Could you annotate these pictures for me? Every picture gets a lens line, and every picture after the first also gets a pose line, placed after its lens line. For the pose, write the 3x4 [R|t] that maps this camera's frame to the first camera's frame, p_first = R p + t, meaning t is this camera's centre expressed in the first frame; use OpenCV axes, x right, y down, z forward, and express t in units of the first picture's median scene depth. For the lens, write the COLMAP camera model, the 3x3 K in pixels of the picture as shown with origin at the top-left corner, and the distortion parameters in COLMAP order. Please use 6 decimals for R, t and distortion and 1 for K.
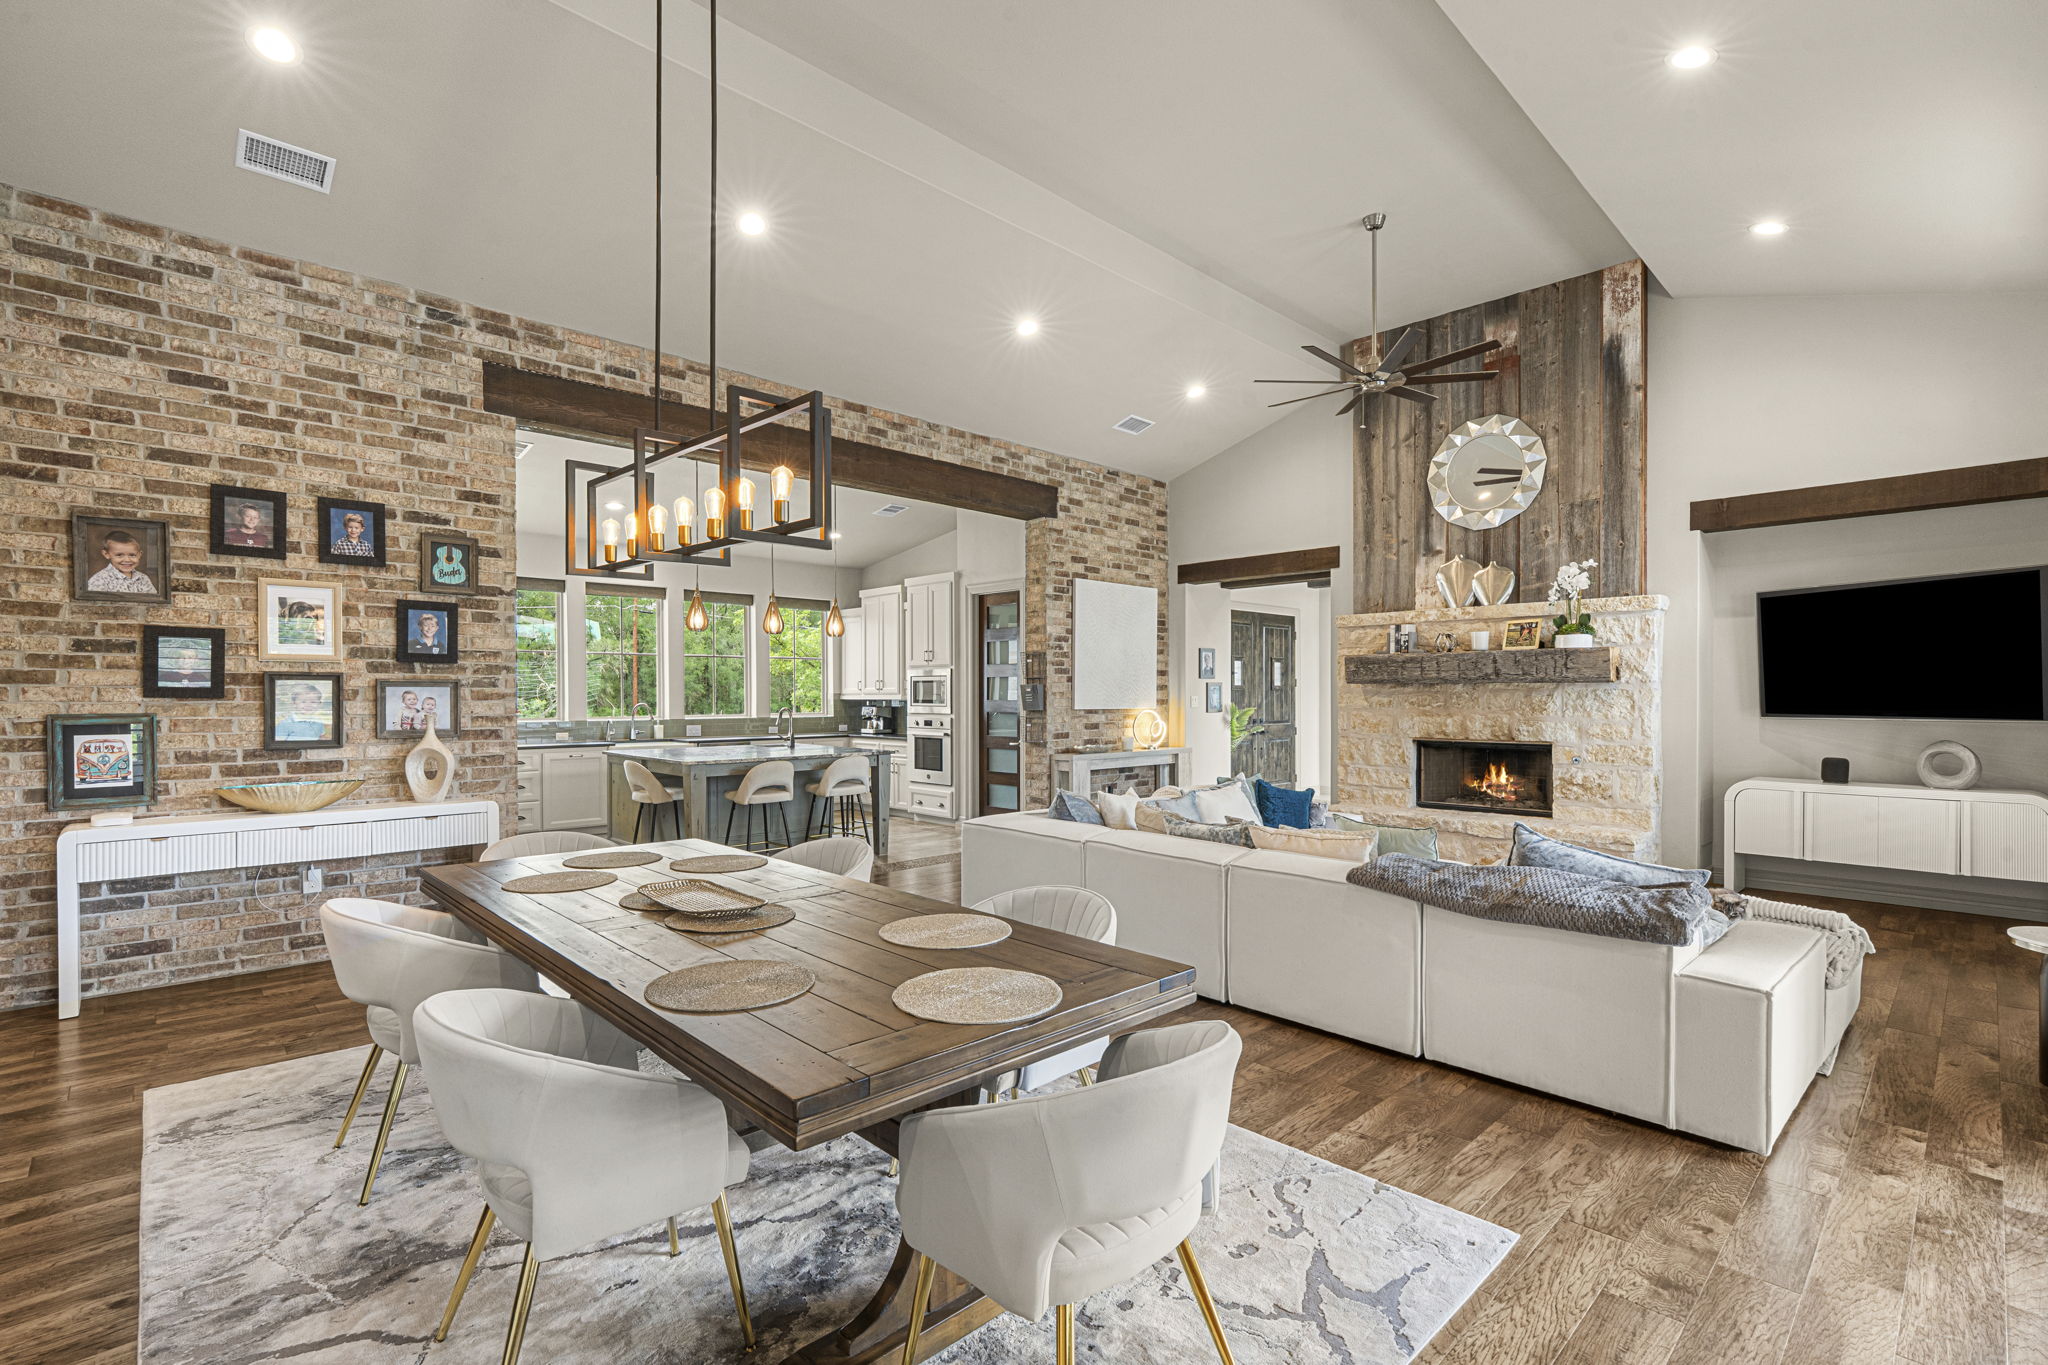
lens RADIAL K [[927.8, 0, 1012.3], [0, 927.8, 707.7], [0, 0, 1]] dist [0.000702, 0.000229]
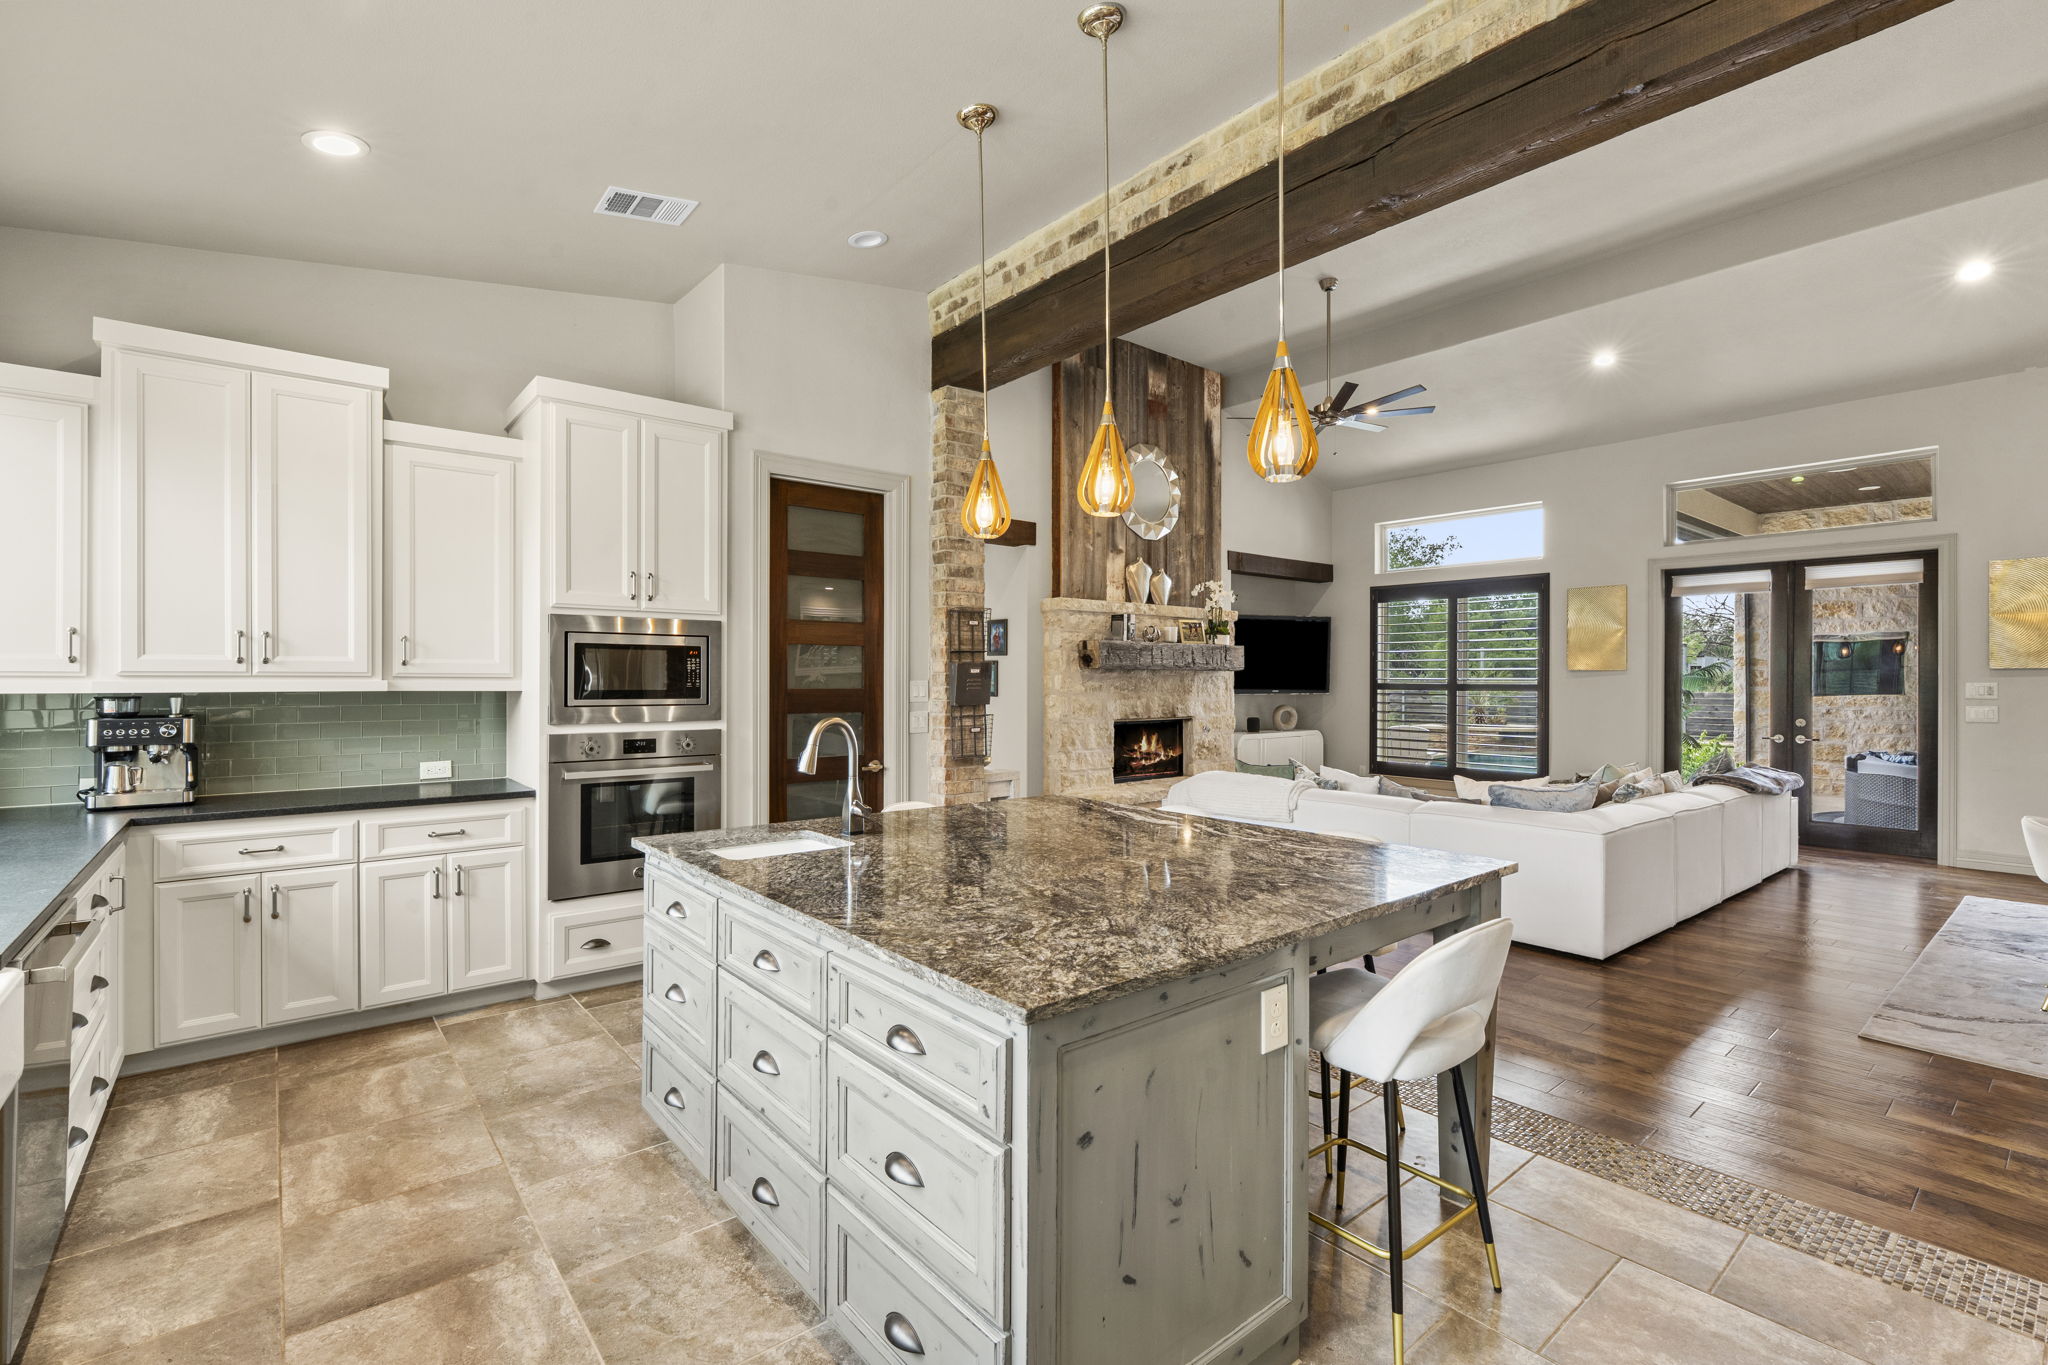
lens RADIAL K [[923.0, 0, 1024.0], [0, 923.0, 682.5], [0, 0, 1]] dist [-0.001930, 0.000685]
pose [[0.068032, -0.003155, 0.997678, -0.544910], [0.011275, 0.999934, 0.002393, -0.012204], [-0.997619, 0.011086, 0.068064, 0.873083]]
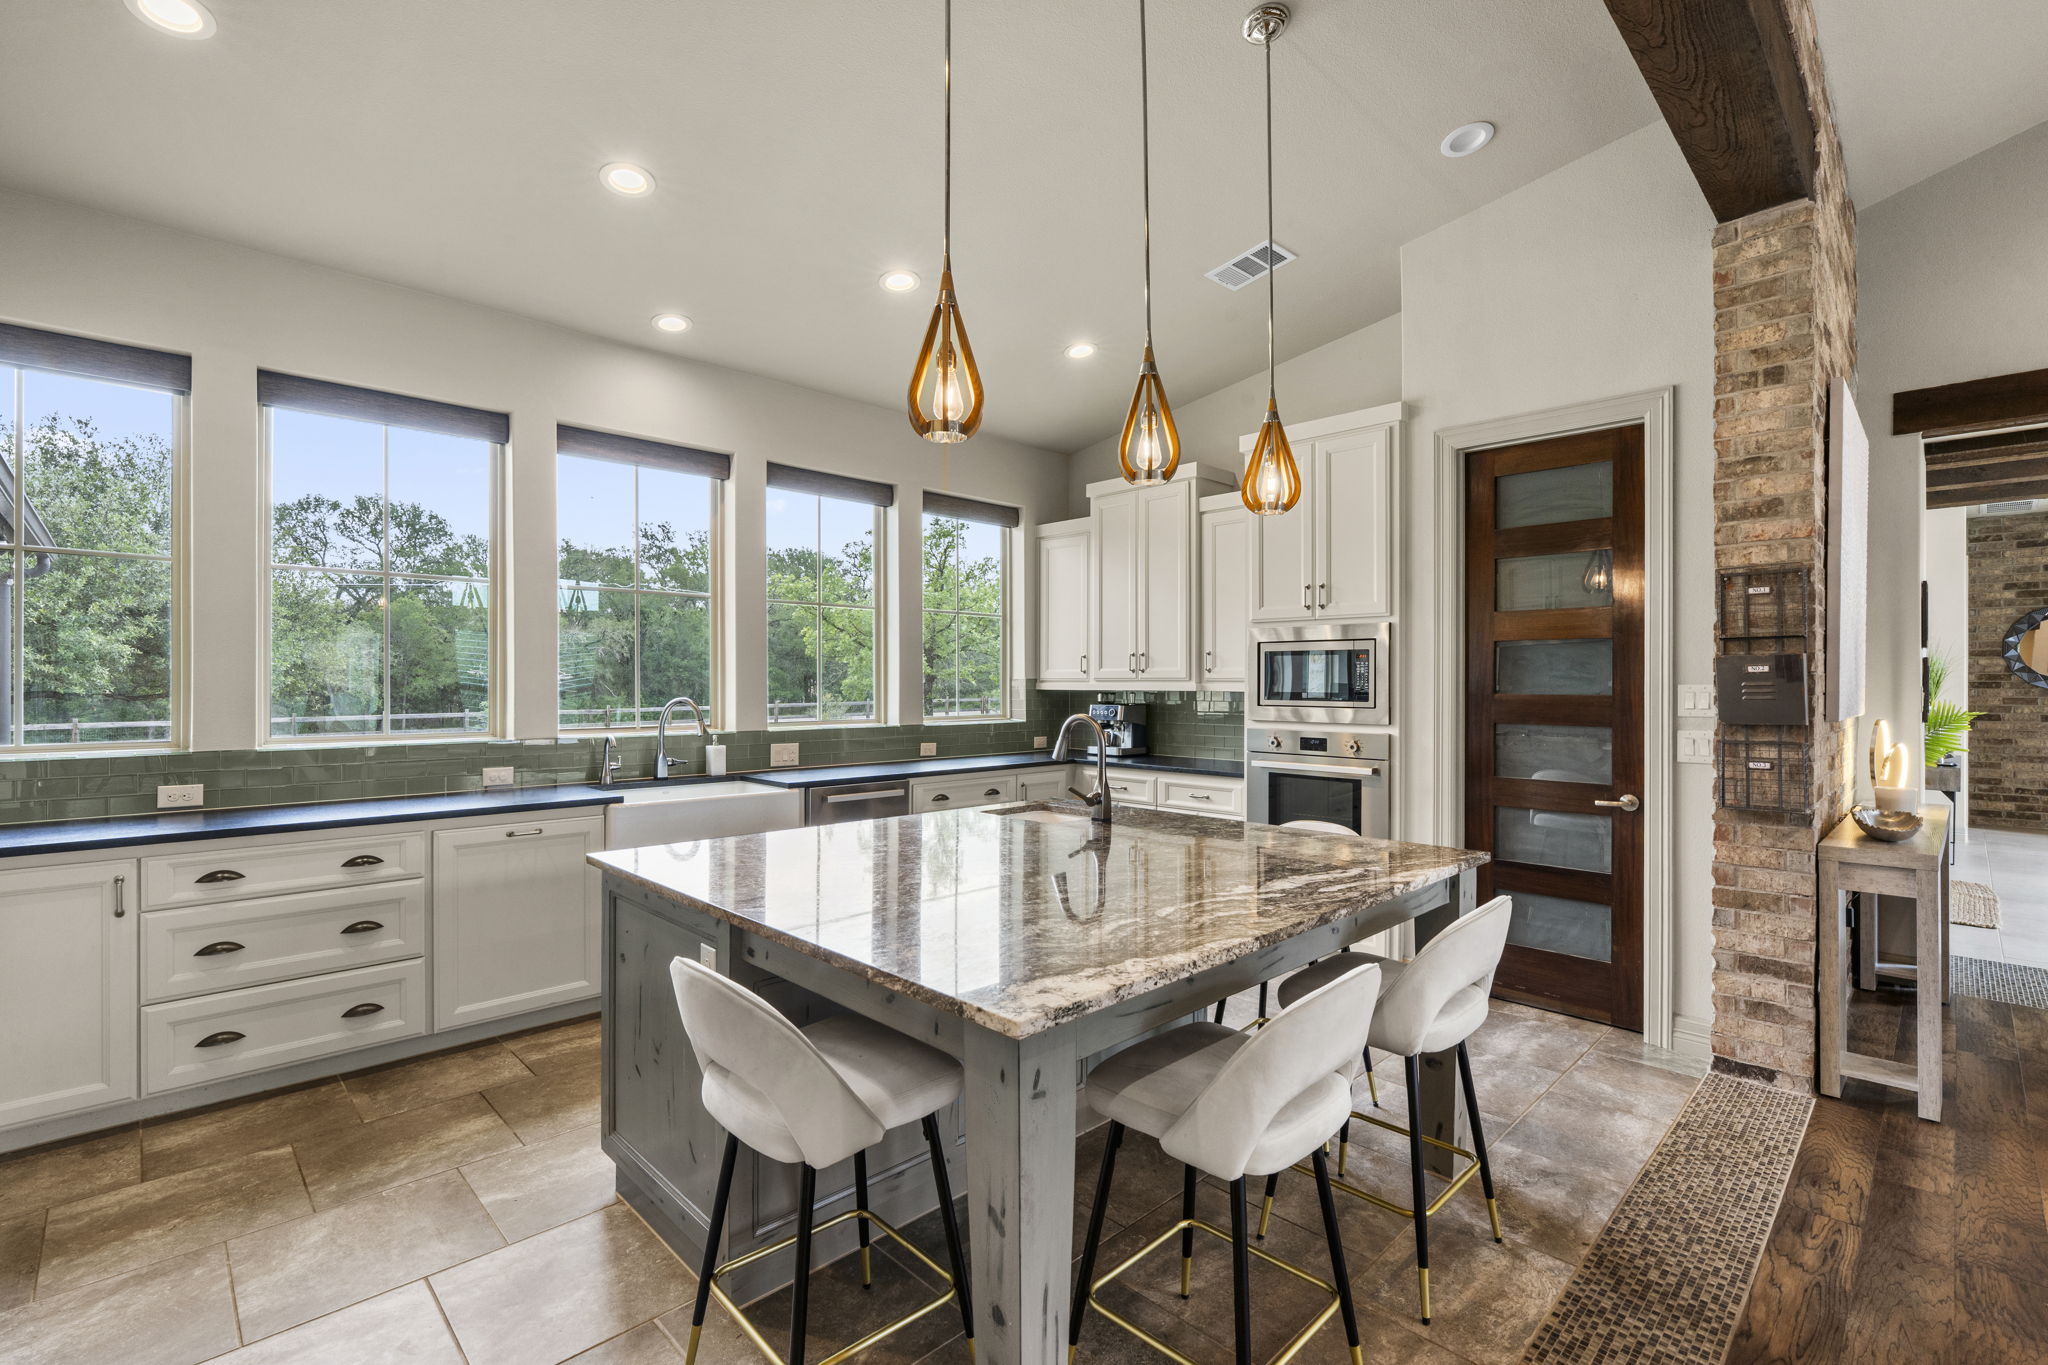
lens RADIAL K [[923.0, 0, 1024.0], [0, 923.0, 682.5], [0, 0, 1]] dist [-0.001930, 0.000685]
pose [[0.999905, 0.003004, 0.013433, -0.261204], [-0.002823, 0.999905, -0.013471, -0.007784], [-0.013472, 0.013432, 0.999819, 0.600379]]
